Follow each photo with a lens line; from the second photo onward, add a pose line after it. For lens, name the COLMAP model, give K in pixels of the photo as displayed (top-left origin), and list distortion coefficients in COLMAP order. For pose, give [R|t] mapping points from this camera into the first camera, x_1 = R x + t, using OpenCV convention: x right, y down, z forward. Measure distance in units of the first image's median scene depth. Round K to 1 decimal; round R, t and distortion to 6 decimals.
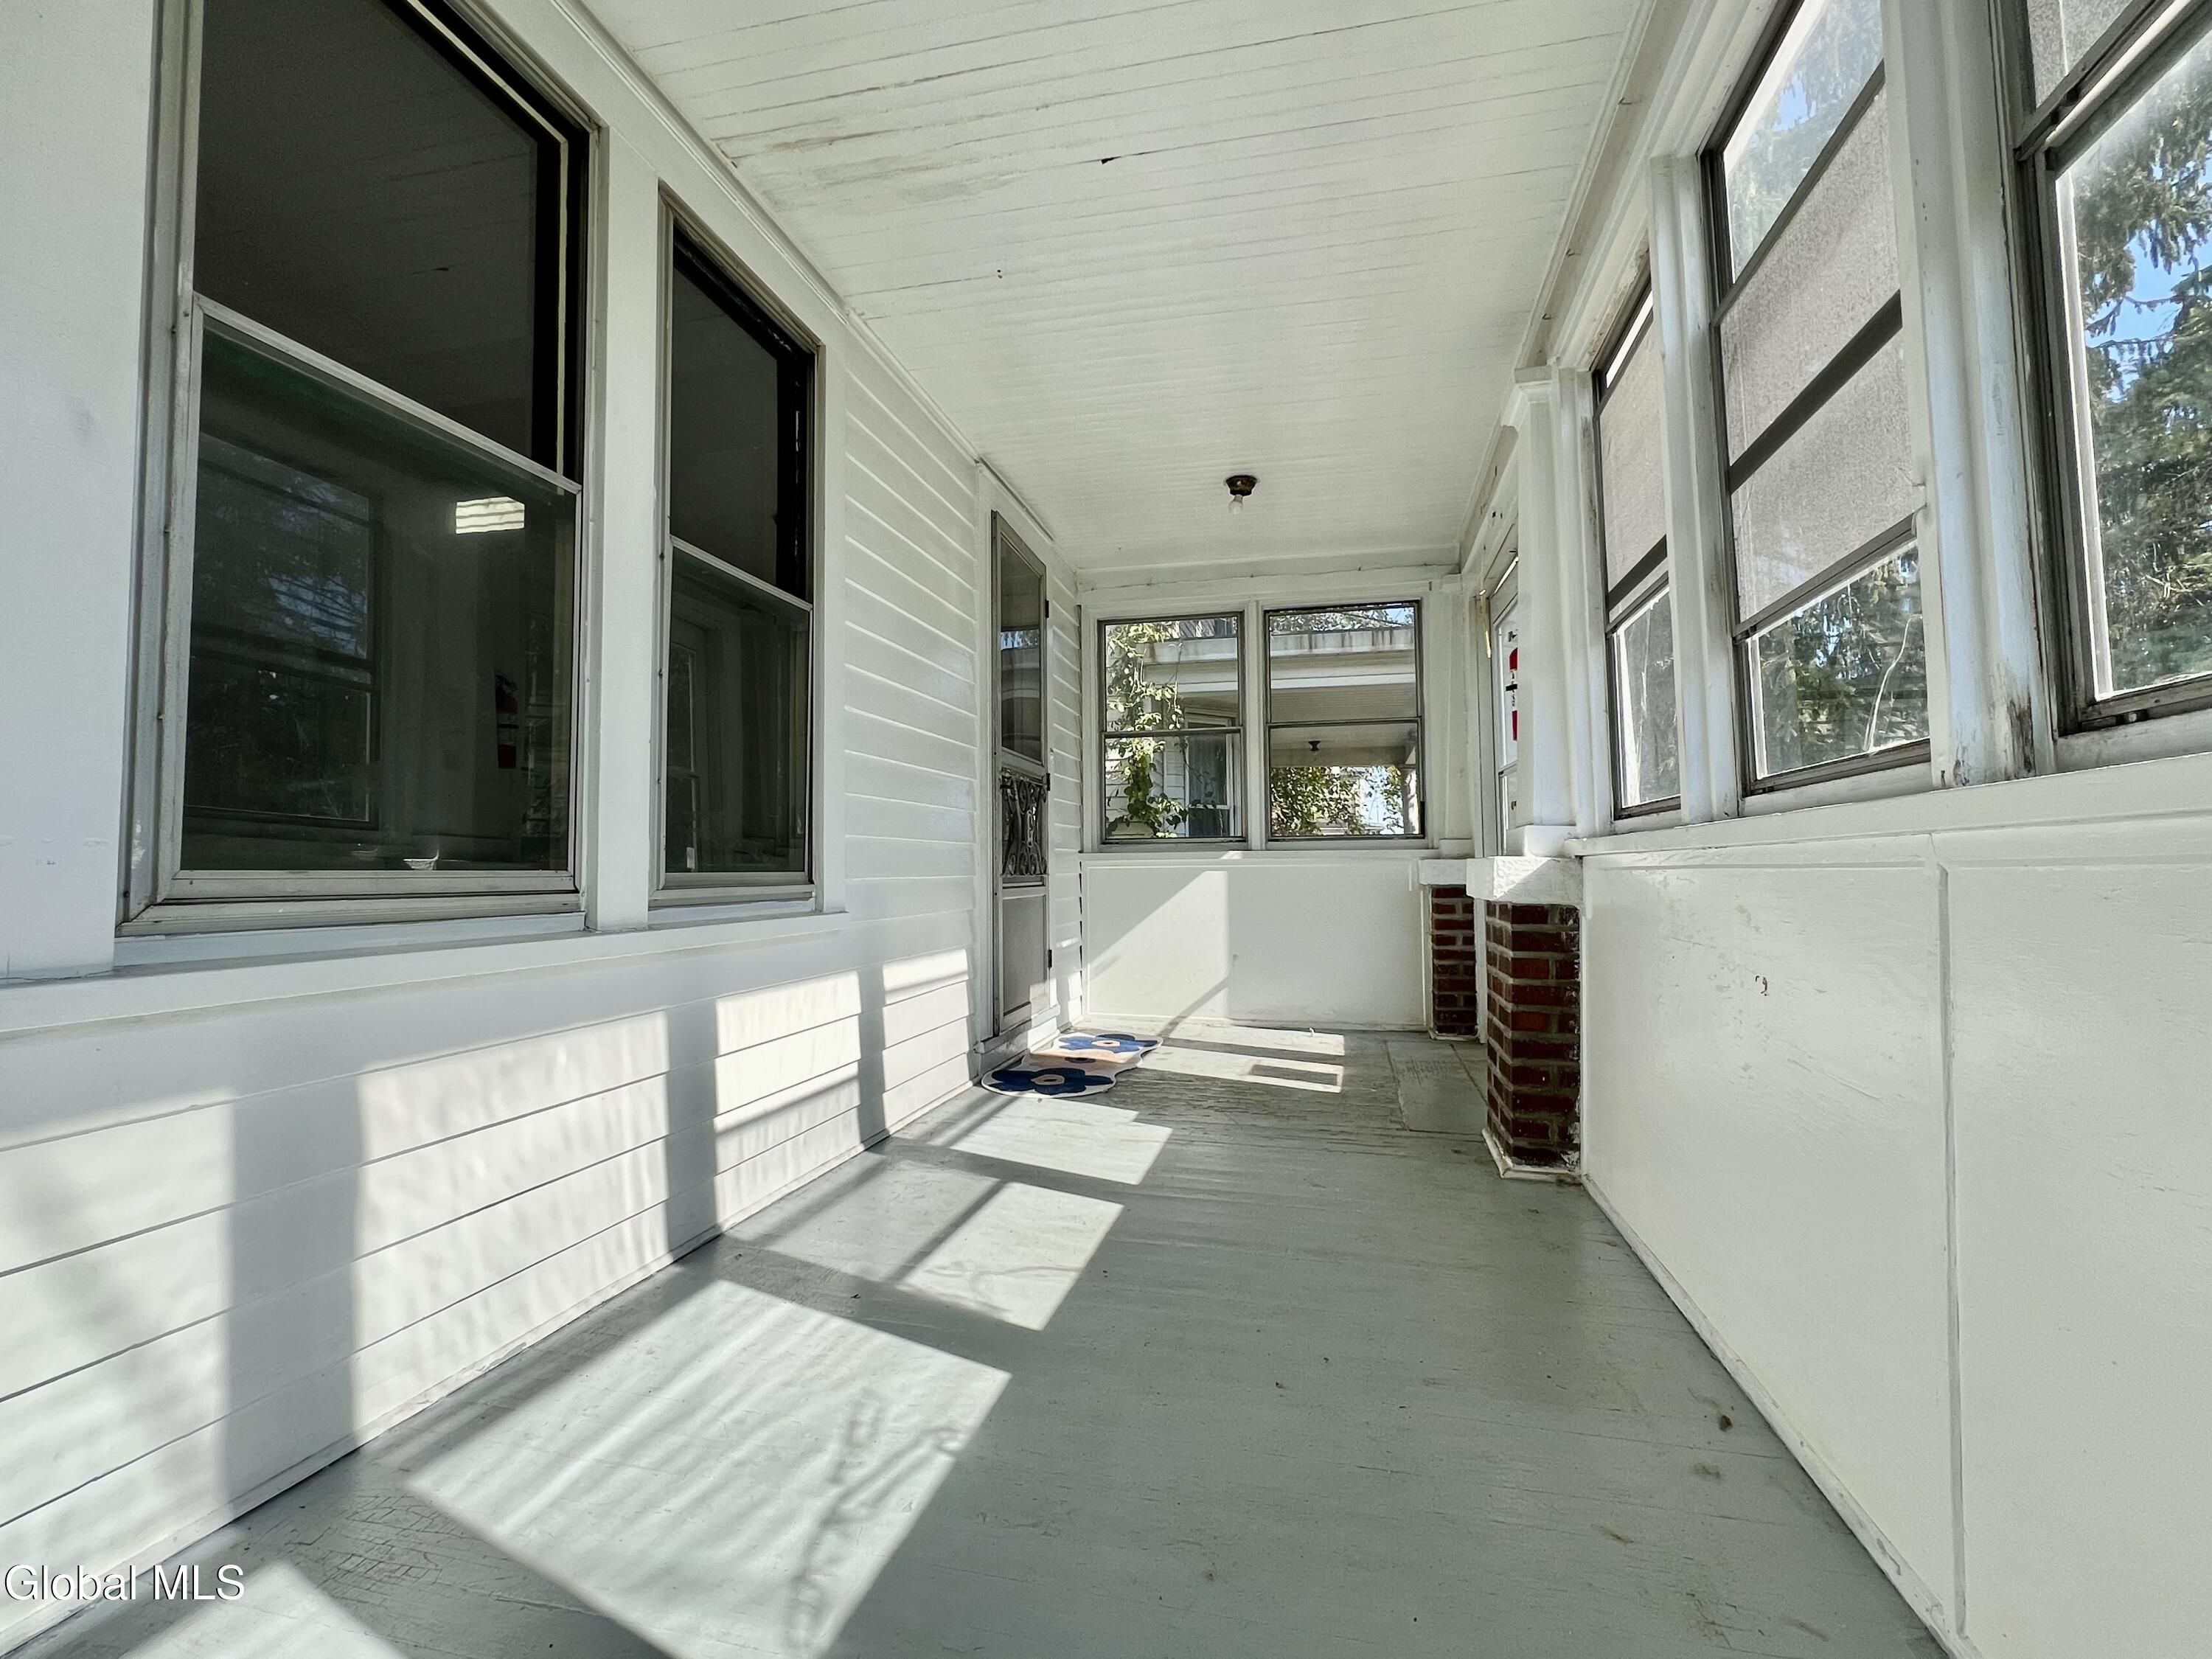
lens RADIAL K [[1043.5, 0, 1099.6], [0, 1043.5, 824.4], [0, 0, 1]] dist [-0.001782, -0.000438]
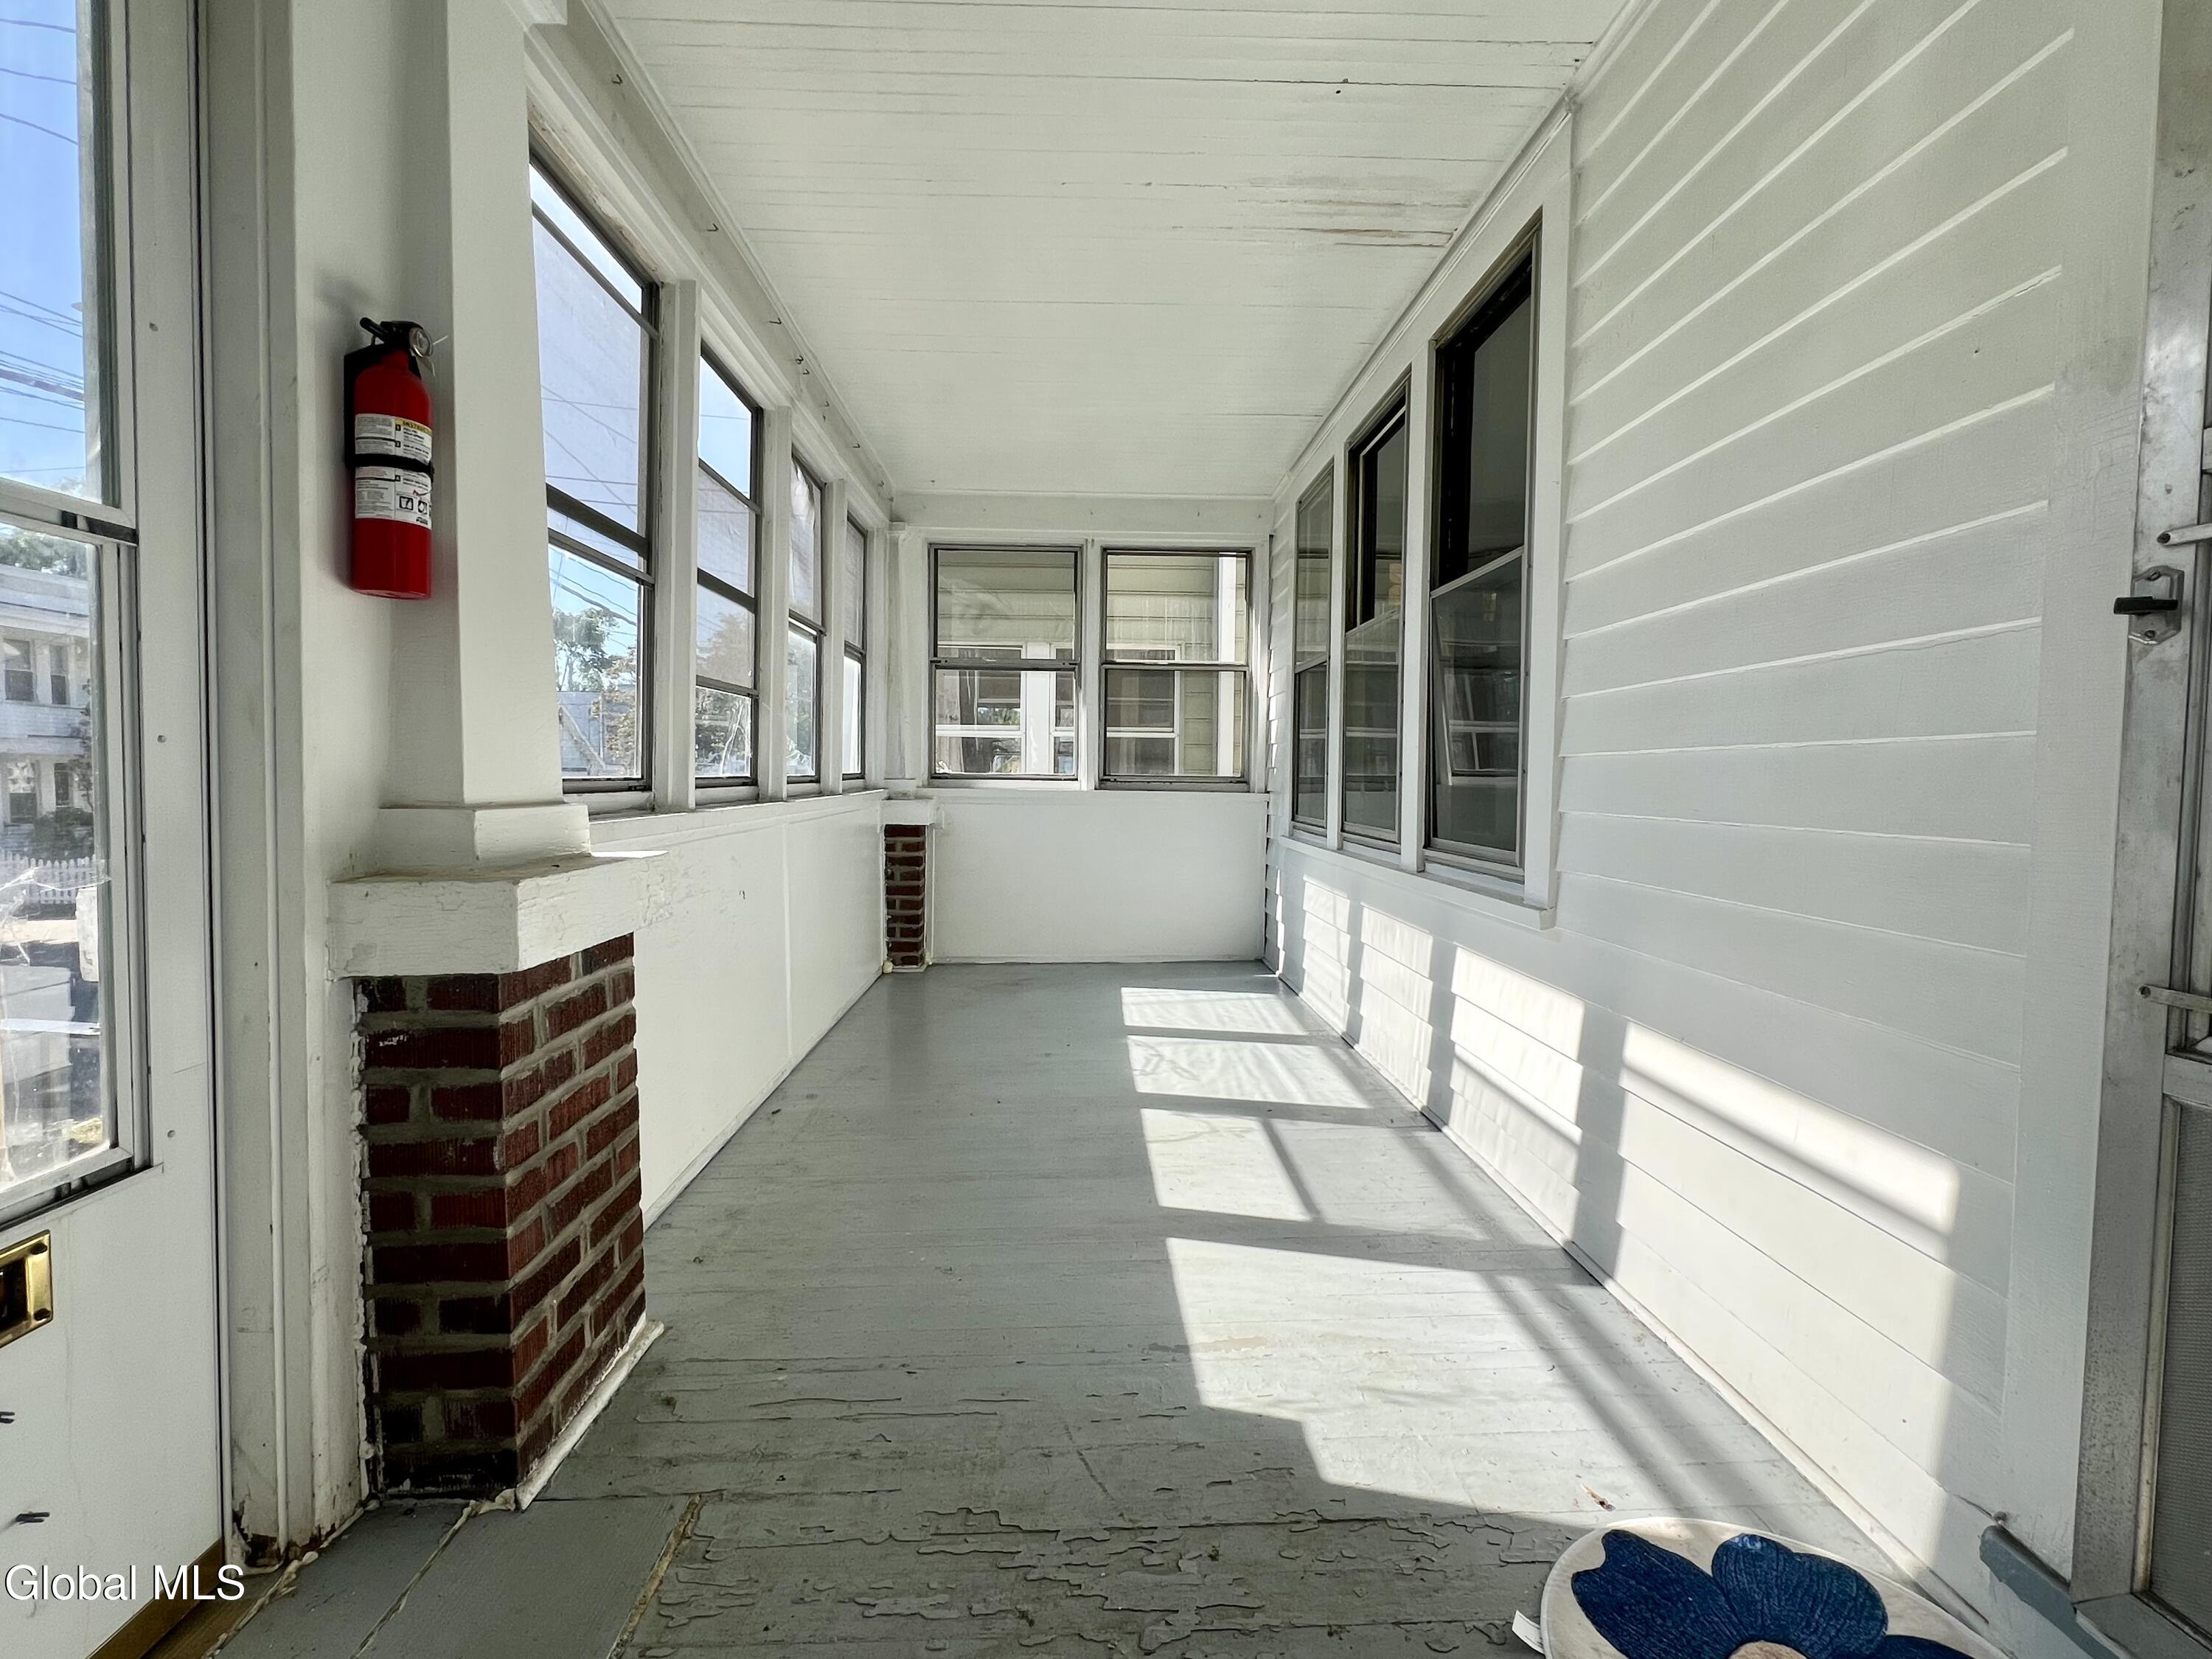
lens RADIAL K [[1043.5, 0, 1099.6], [0, 1043.5, 824.4], [0, 0, 1]] dist [-0.001782, -0.000438]
pose [[-0.966645, 0.013721, -0.255752, 0.339699], [0.012156, 0.999896, 0.007696, 0.014088], [0.255832, 0.004330, -0.966712, 2.063642]]
